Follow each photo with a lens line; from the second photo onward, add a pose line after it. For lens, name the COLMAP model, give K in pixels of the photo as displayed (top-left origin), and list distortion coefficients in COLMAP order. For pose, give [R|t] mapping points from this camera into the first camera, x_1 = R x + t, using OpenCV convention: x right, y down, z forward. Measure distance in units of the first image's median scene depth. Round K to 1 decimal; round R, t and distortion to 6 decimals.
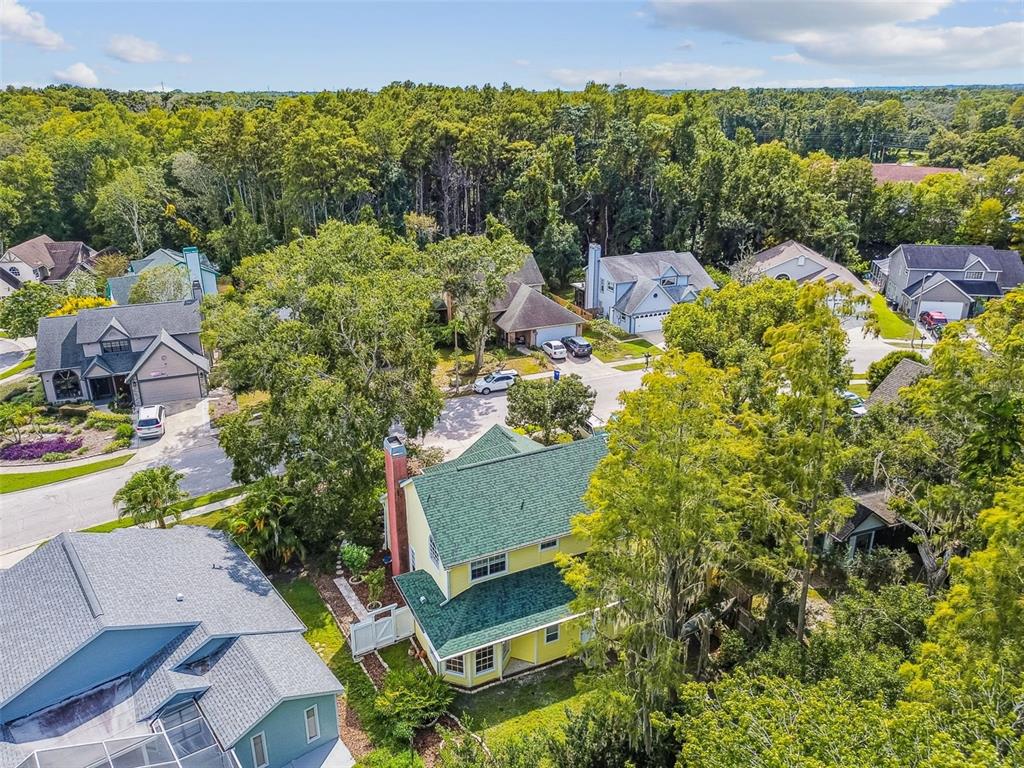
lens RADIAL K [[762.2, 0, 506.8], [0, 762.2, 387.5], [0, 0, 1]] dist [0.045273, -0.030508]
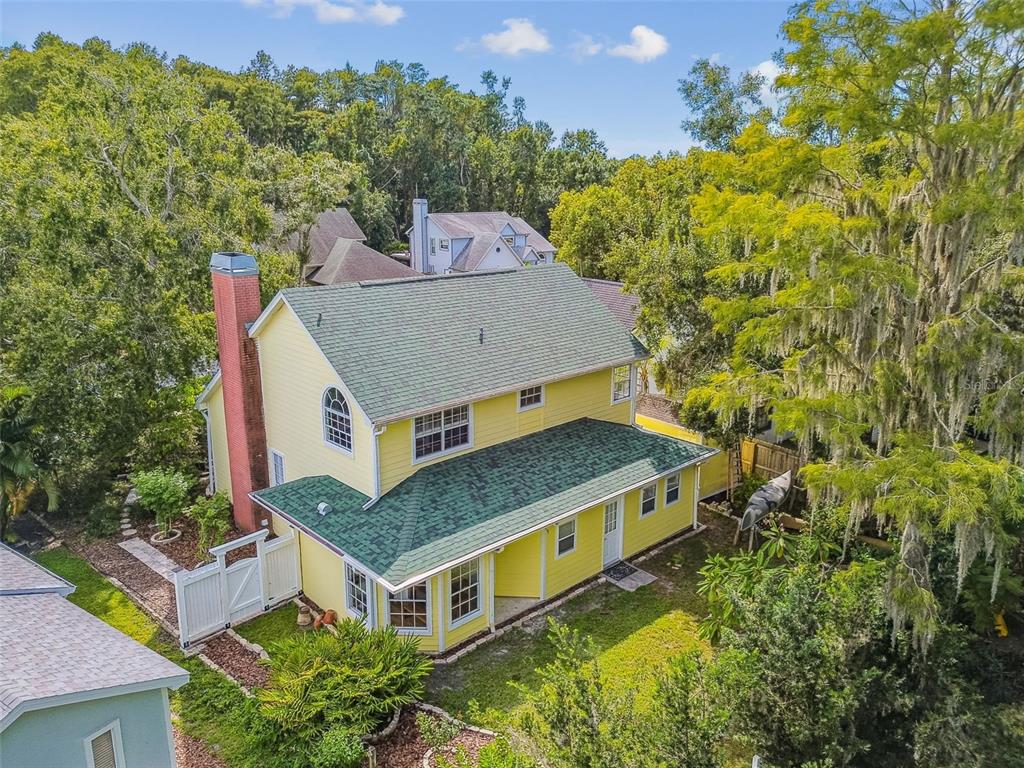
lens RADIAL K [[762.2, 0, 512.8], [0, 762.2, 377.3], [0, 0, 1]] dist [0.045273, -0.030508]
pose [[0.951744, -0.064850, 0.299963, -0.135820], [0.096867, 0.990932, -0.093114, 0.246814], [-0.291204, 0.117677, 0.949396, 0.453443]]
